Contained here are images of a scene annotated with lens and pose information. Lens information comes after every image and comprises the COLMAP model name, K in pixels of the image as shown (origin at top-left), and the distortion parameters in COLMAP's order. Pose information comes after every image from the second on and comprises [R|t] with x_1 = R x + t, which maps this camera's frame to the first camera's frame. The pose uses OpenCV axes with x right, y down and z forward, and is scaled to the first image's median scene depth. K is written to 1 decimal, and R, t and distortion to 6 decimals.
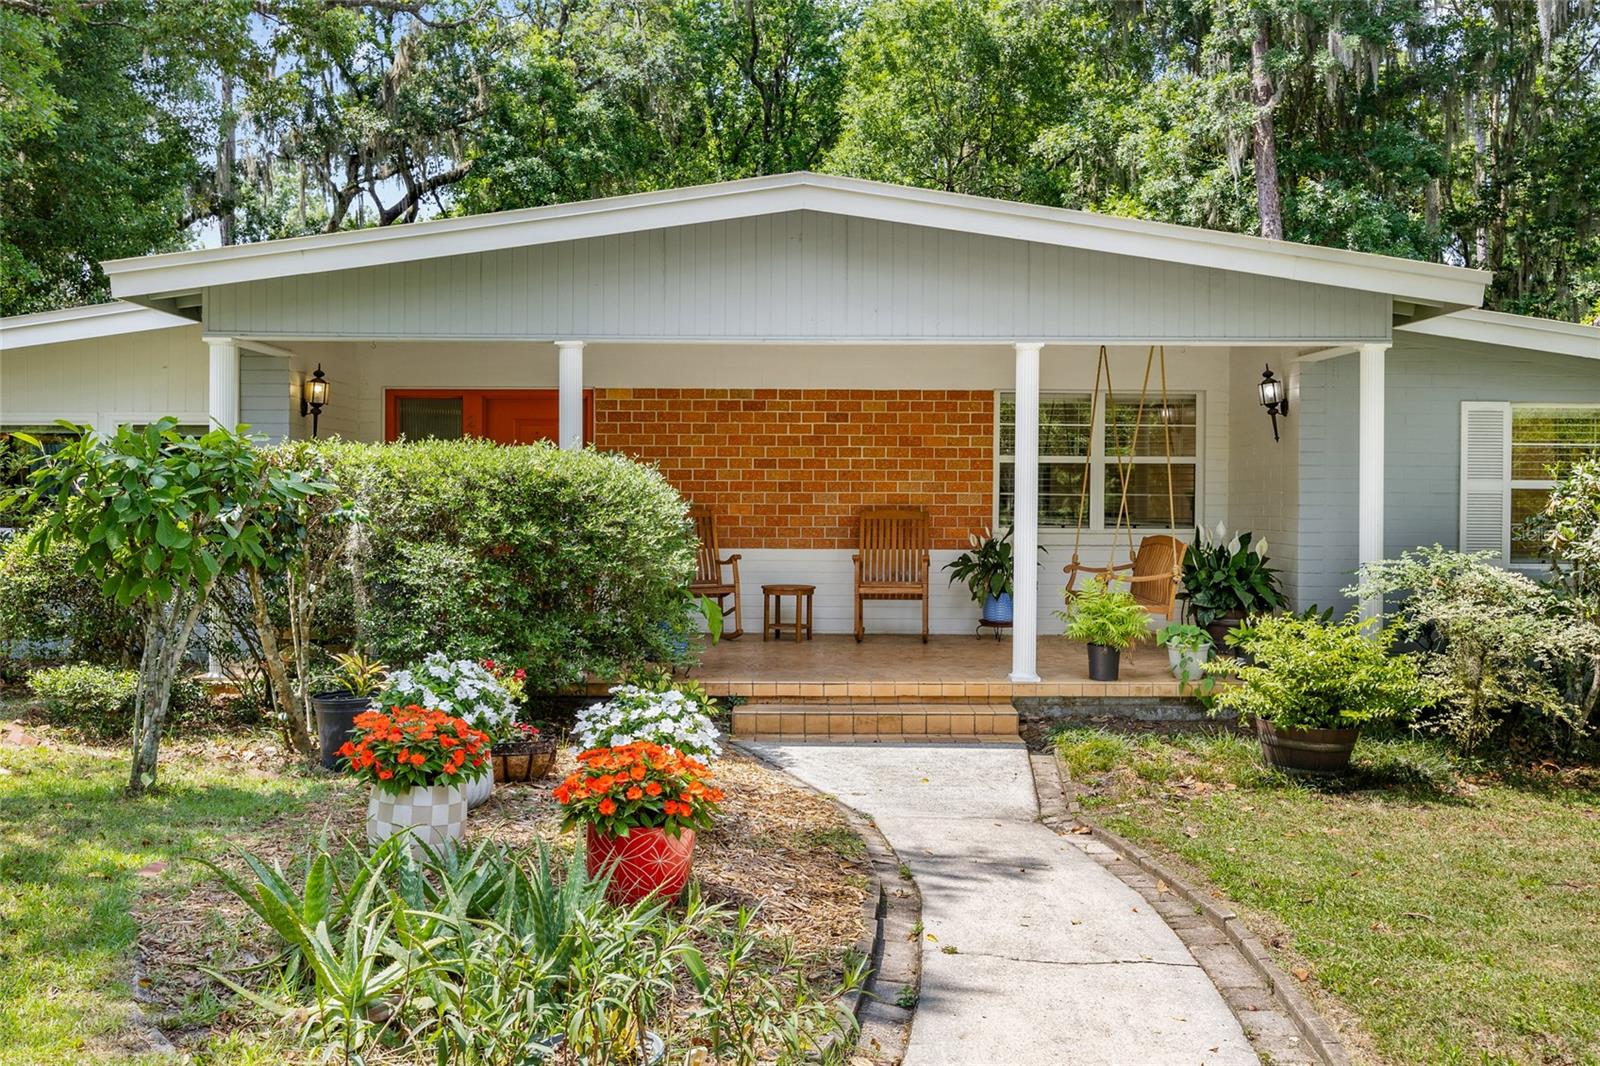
lens RADIAL K [[2223.1, 0, 800.0], [0, 2223.1, 533.0], [0, 0, 1]] dist [0.053002, 0.026303]
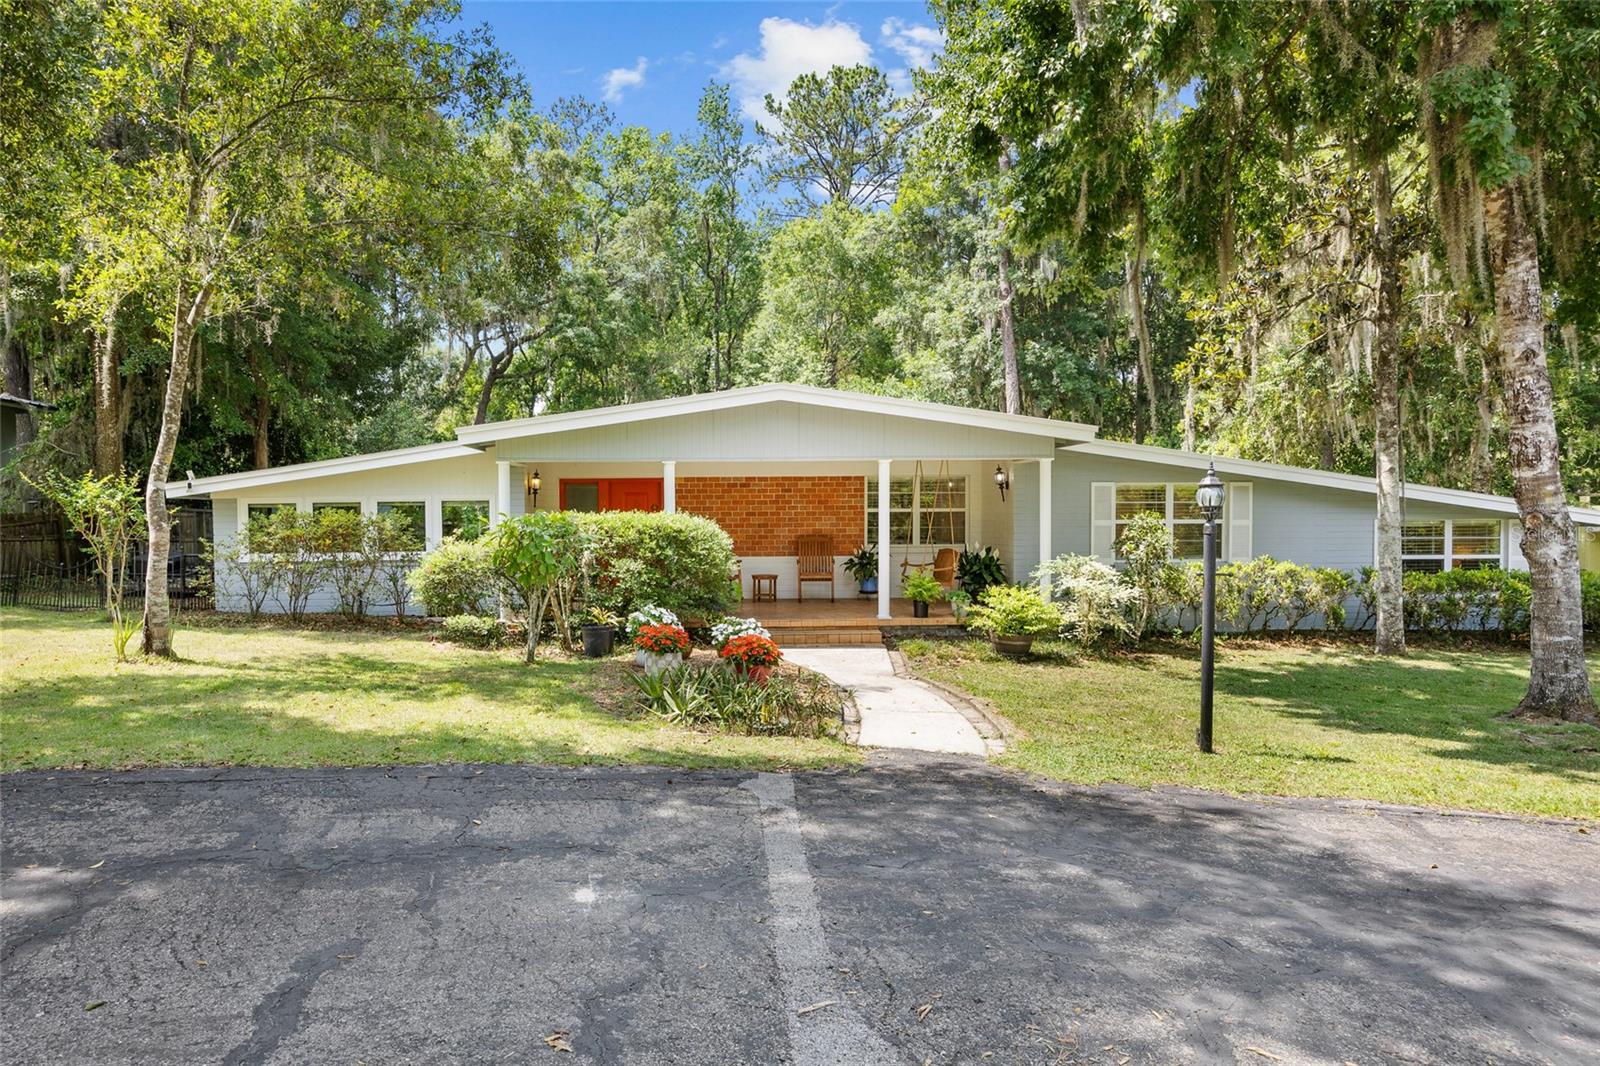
lens RADIAL K [[1324.0, 0, 760.0], [0, 1324.0, 588.5], [0, 0, 1]] dist [-0.006089, -0.001059]
pose [[0.999770, -0.012716, 0.017296, -0.032867], [0.012113, 0.999330, 0.034542, -0.006262], [-0.017724, -0.034325, 0.999254, -0.219246]]
